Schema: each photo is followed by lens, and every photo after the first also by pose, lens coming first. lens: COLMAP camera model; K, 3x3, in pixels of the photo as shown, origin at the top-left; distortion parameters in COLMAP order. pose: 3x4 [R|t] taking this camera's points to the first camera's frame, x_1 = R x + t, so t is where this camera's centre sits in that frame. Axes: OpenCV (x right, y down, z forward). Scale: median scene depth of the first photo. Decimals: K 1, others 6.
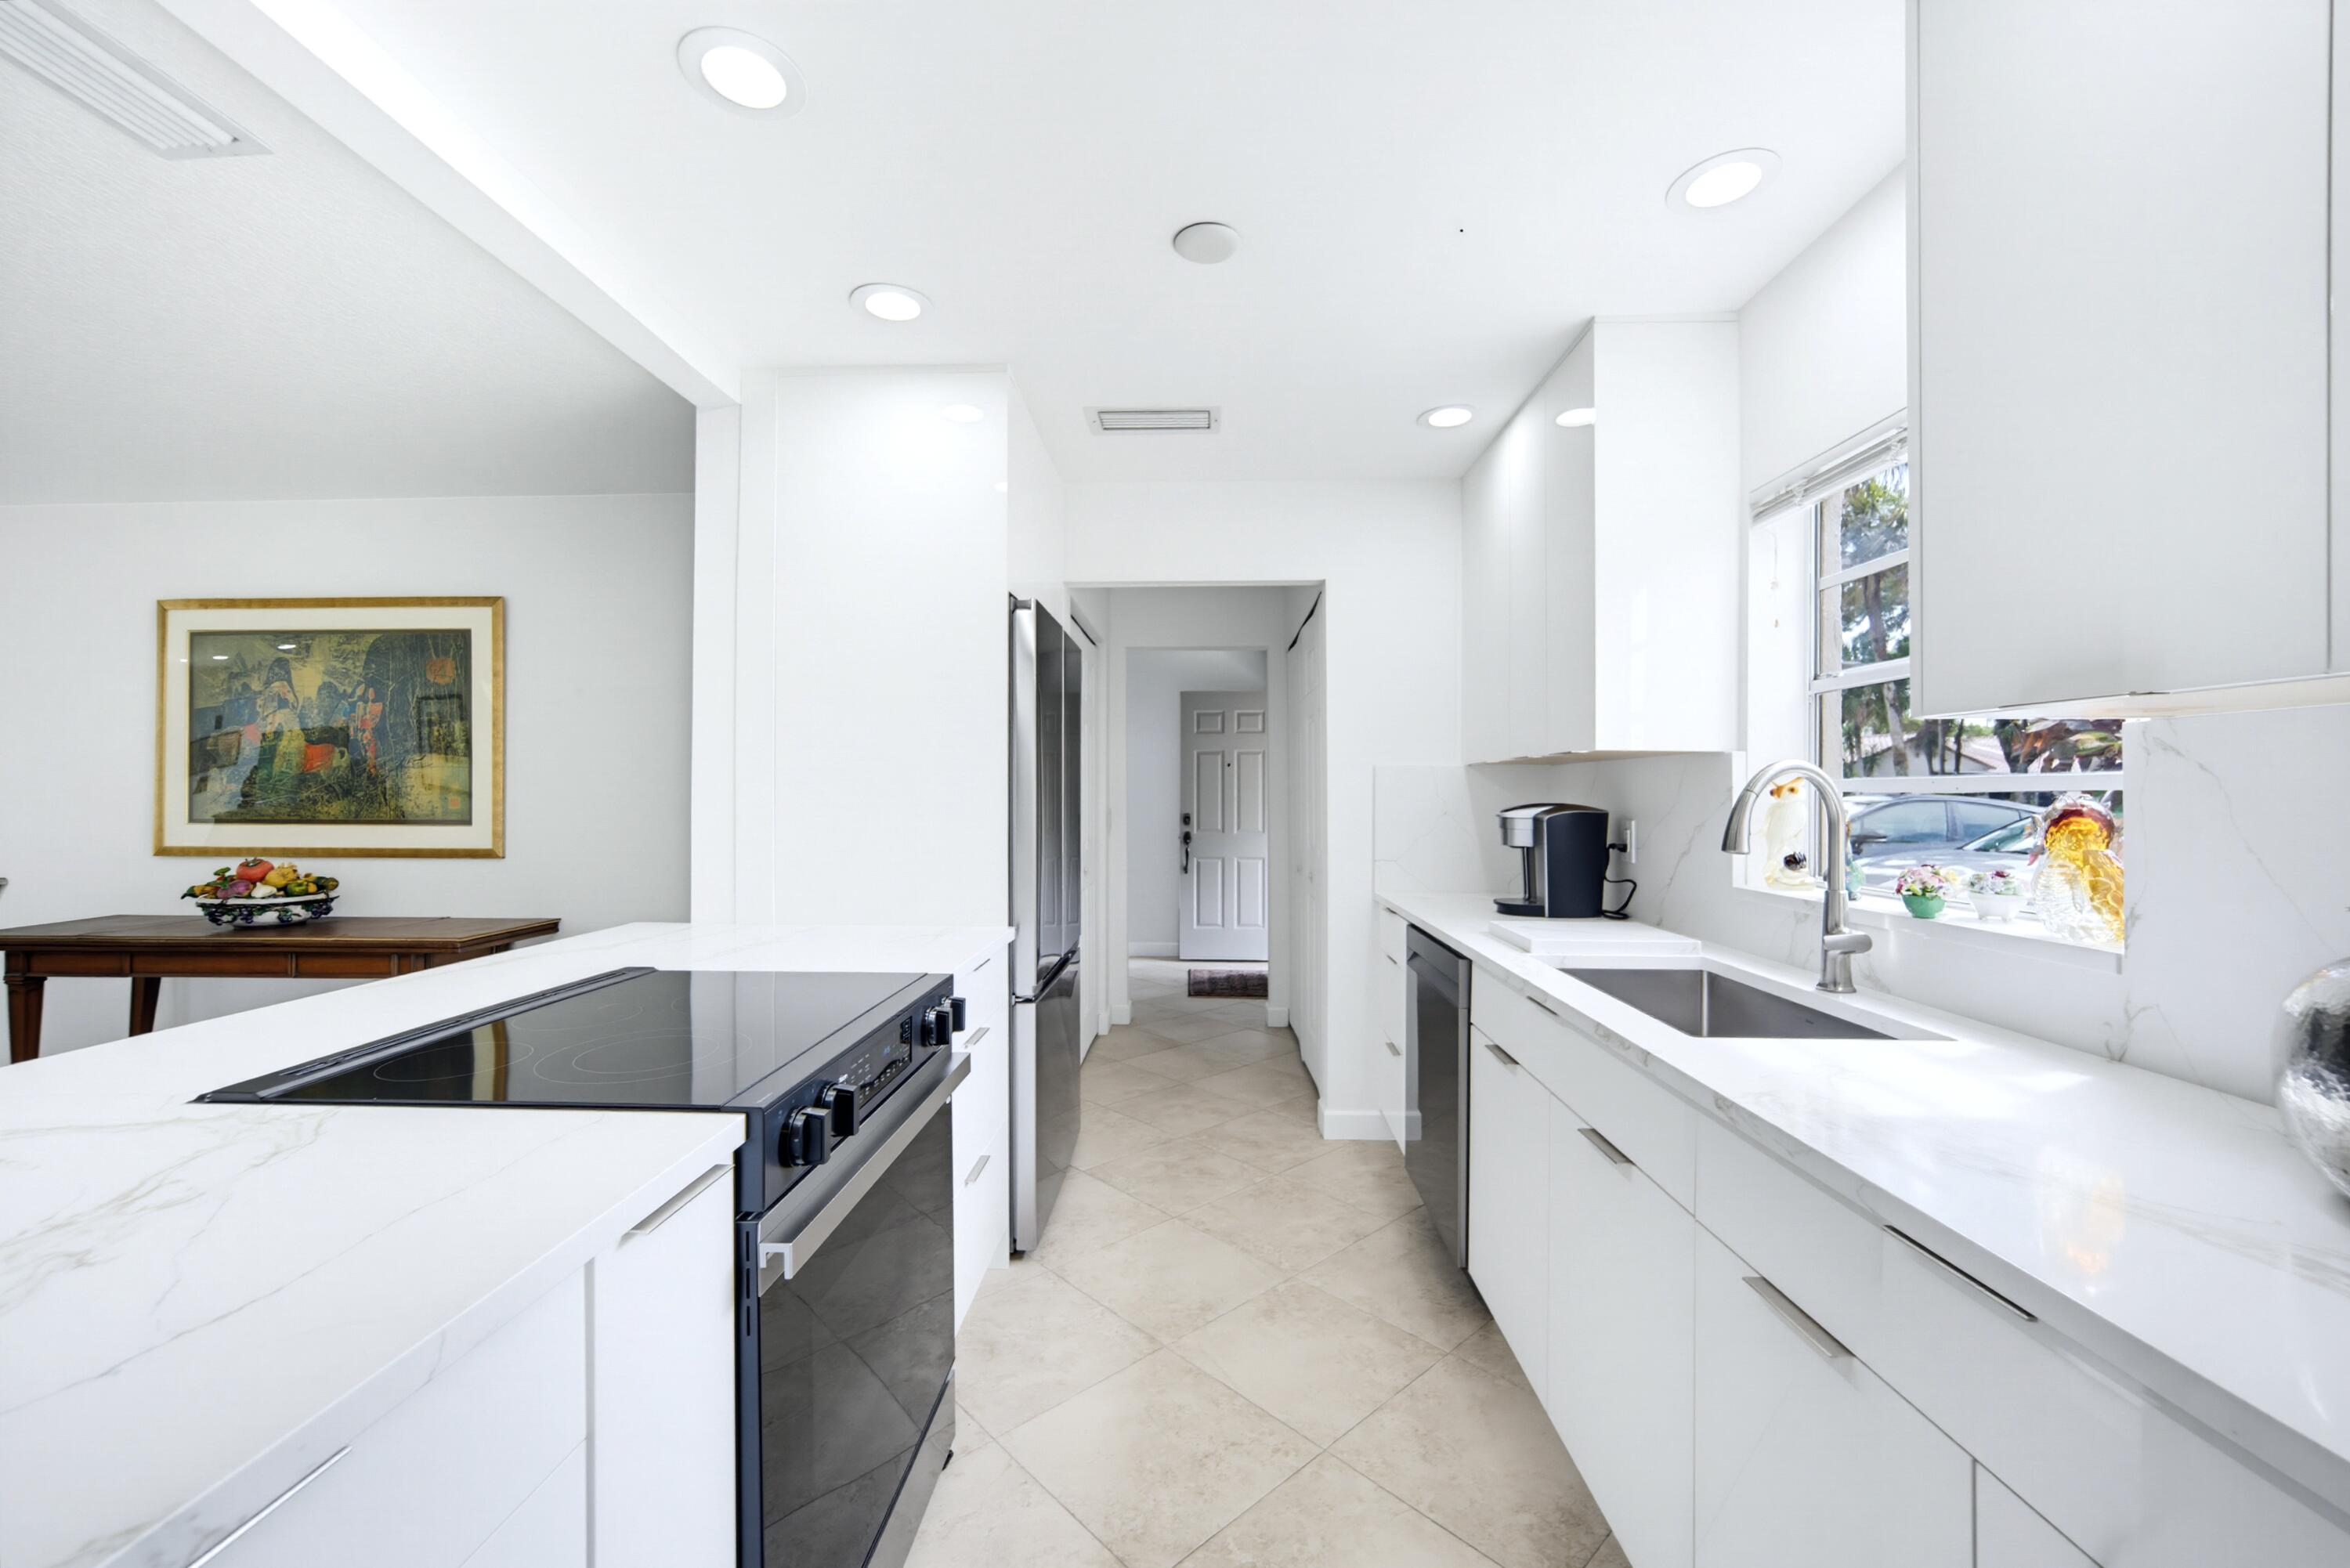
lens RADIAL K [[967.3, 0, 1169.2], [0, 967.3, 774.2], [0, 0, 1]] dist [0.000087, -0.000233]
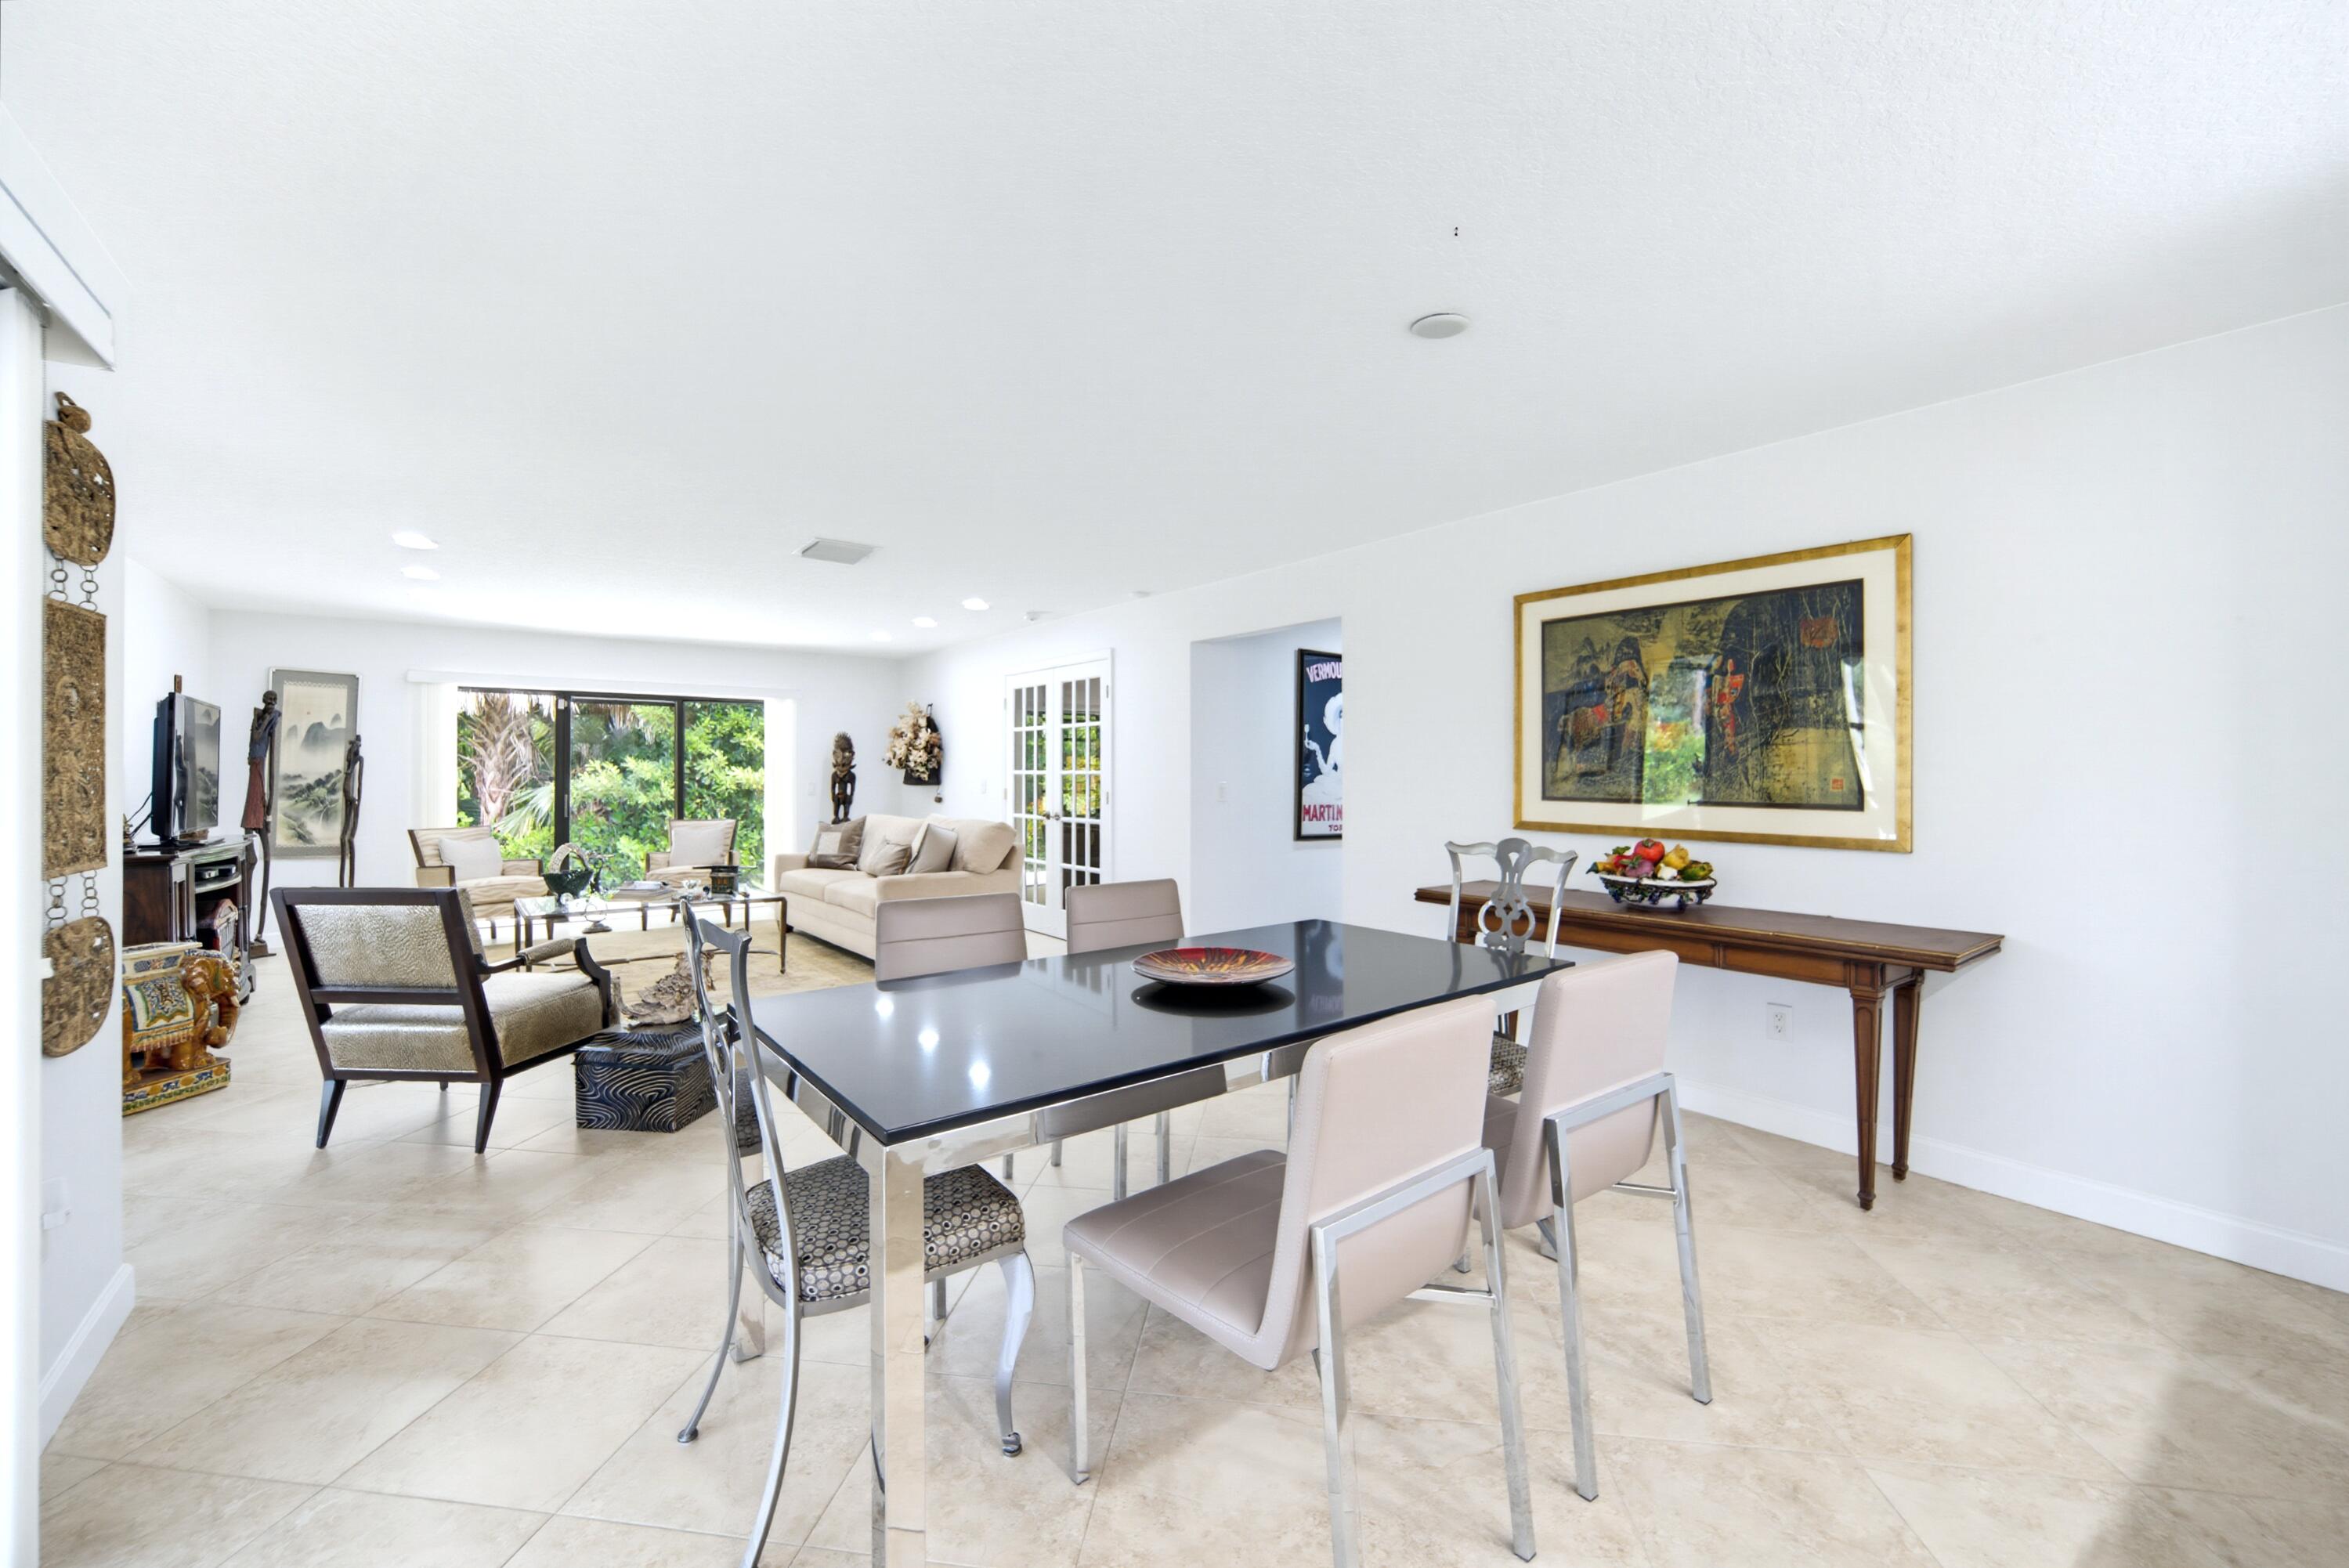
lens RADIAL K [[966.9, 0, 1164.3], [0, 966.9, 767.0], [0, 0, 1]] dist [0.000087, -0.000233]
pose [[0.635868, -0.001636, -0.771796, -0.457538], [0.013088, 0.999877, 0.008664, -0.001030], [0.771687, -0.015611, 0.635811, -0.005954]]
